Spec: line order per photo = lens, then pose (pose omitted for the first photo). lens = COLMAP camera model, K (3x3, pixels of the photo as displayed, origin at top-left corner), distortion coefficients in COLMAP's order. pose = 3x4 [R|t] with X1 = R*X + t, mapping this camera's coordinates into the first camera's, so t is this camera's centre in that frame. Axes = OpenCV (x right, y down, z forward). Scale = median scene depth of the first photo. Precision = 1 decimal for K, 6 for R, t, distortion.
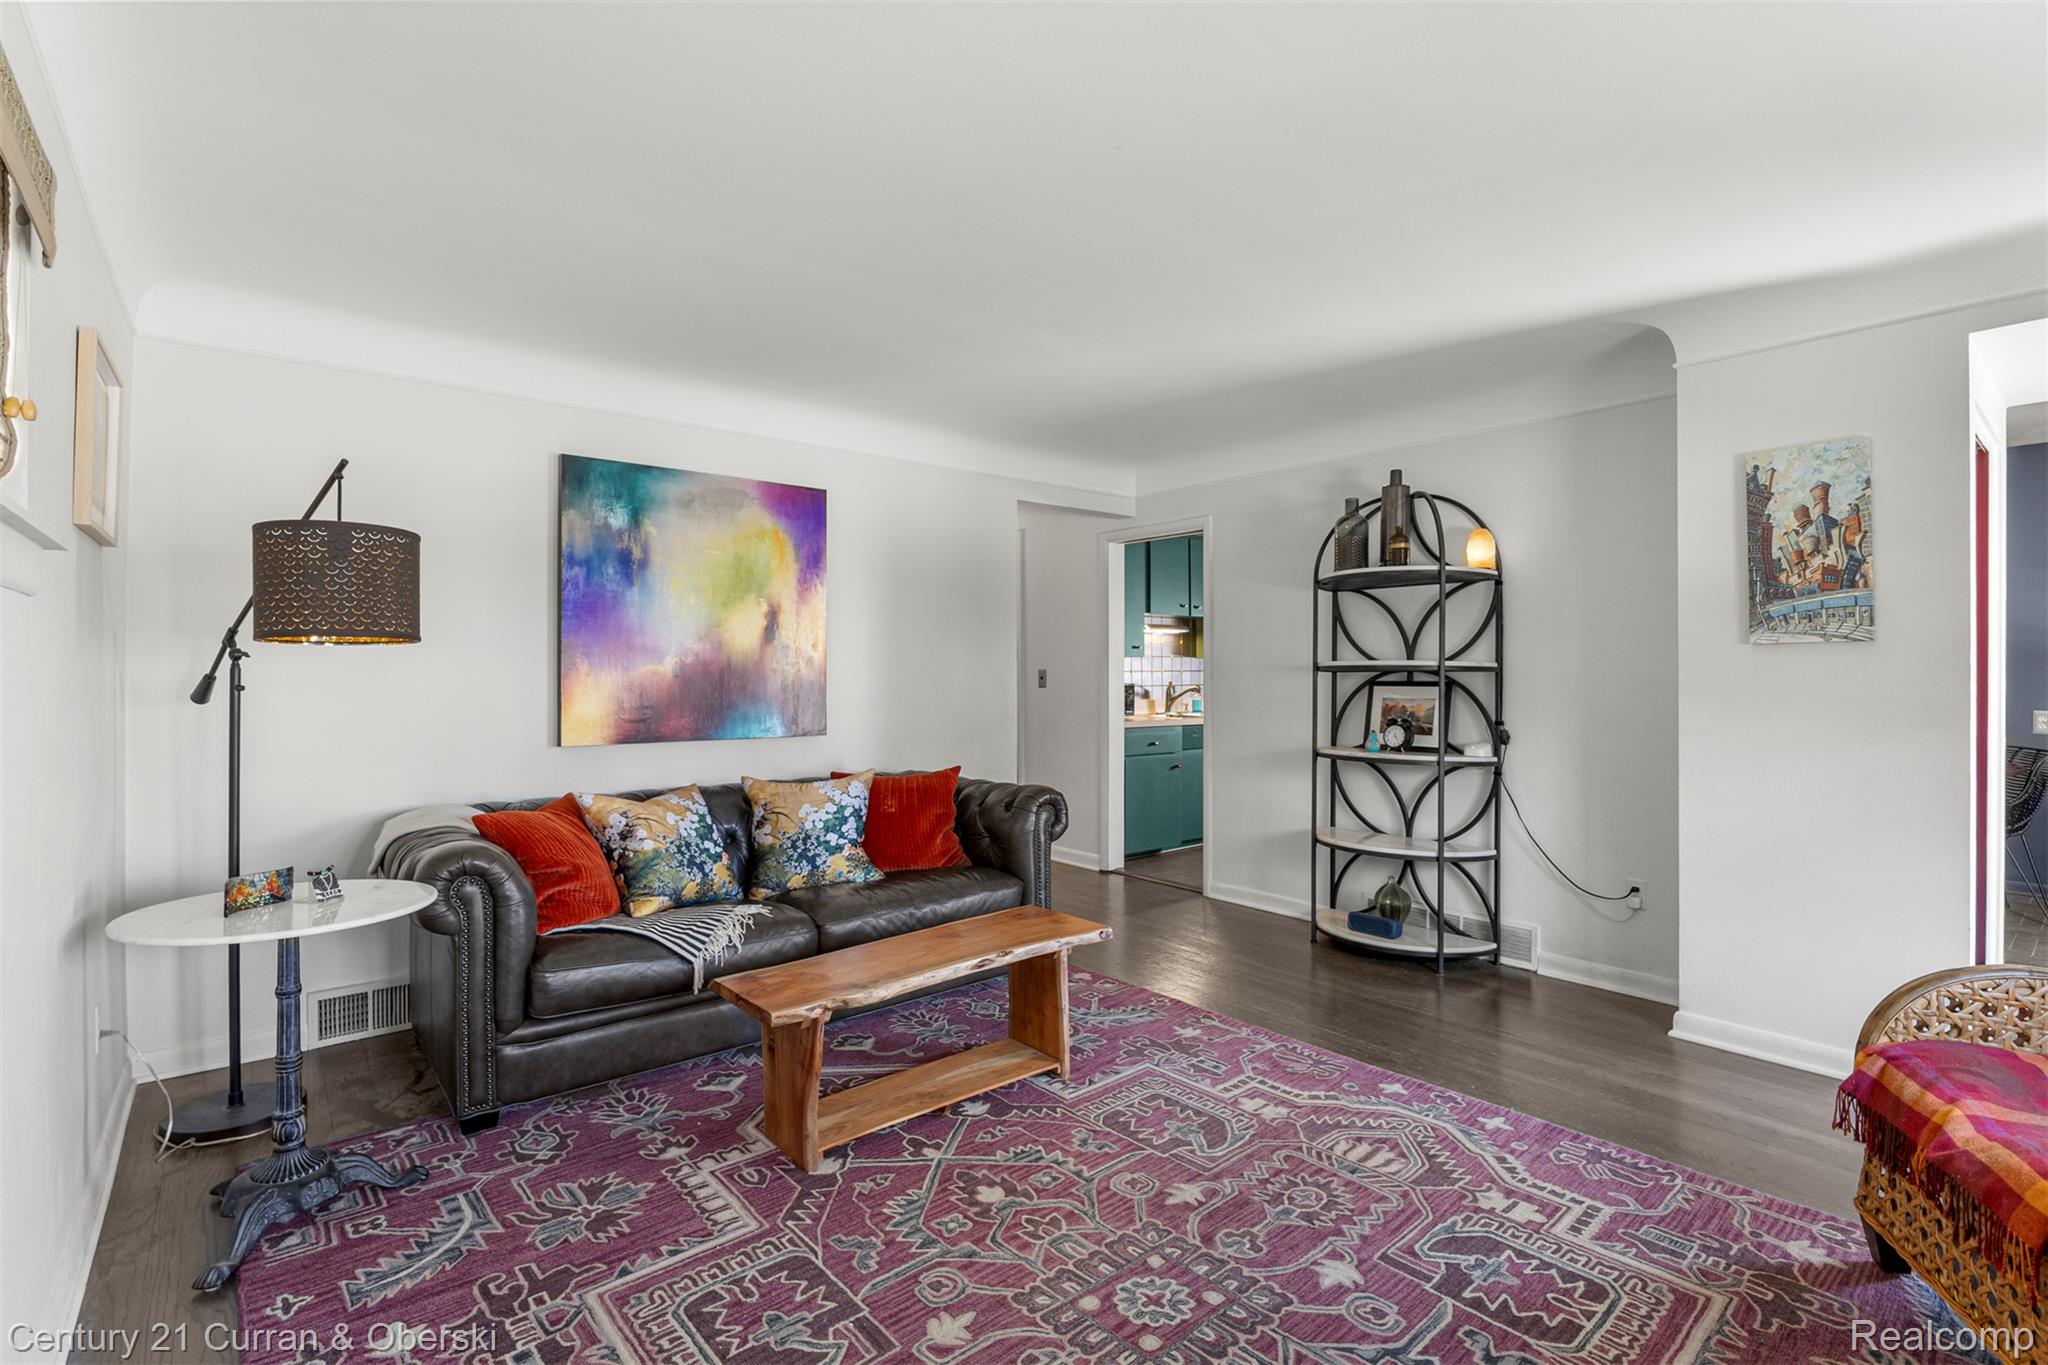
lens RADIAL K [[932.3, 0, 1031.4], [0, 932.3, 677.1], [0, 0, 1]] dist [0.000011, 0.000032]
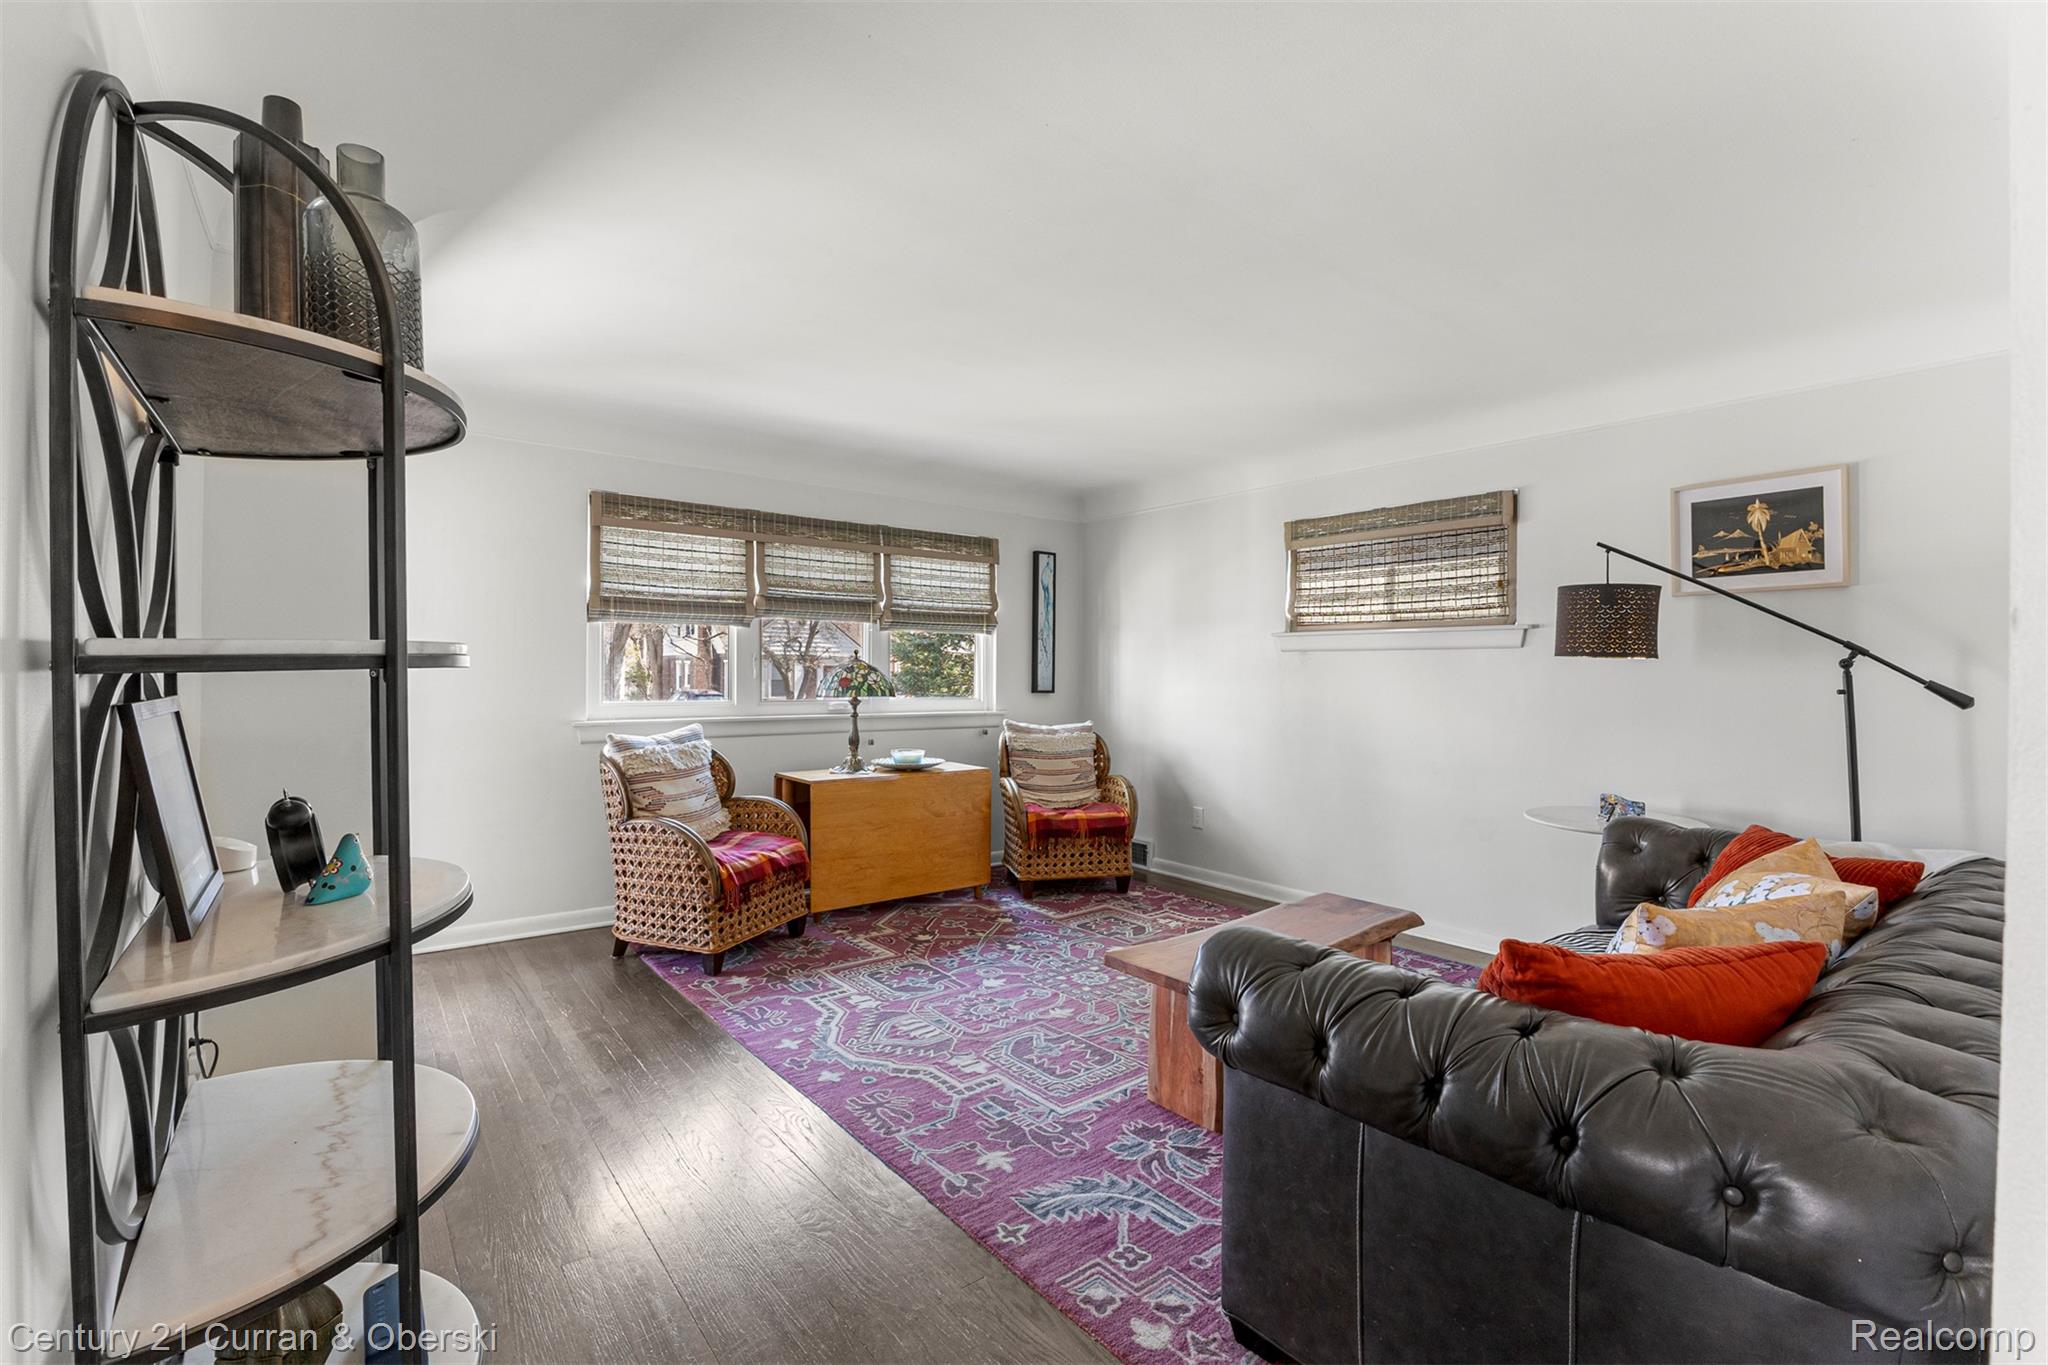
lens RADIAL K [[904.5, 0, 1017.1], [0, 904.5, 679.8], [0, 0, 1]] dist [0.001715, -0.003766]
pose [[-0.999205, -0.009727, 0.038653, 0.172044], [-0.009178, 0.999855, 0.014356, -0.017098], [-0.038787, 0.013990, -0.999150, 2.323813]]
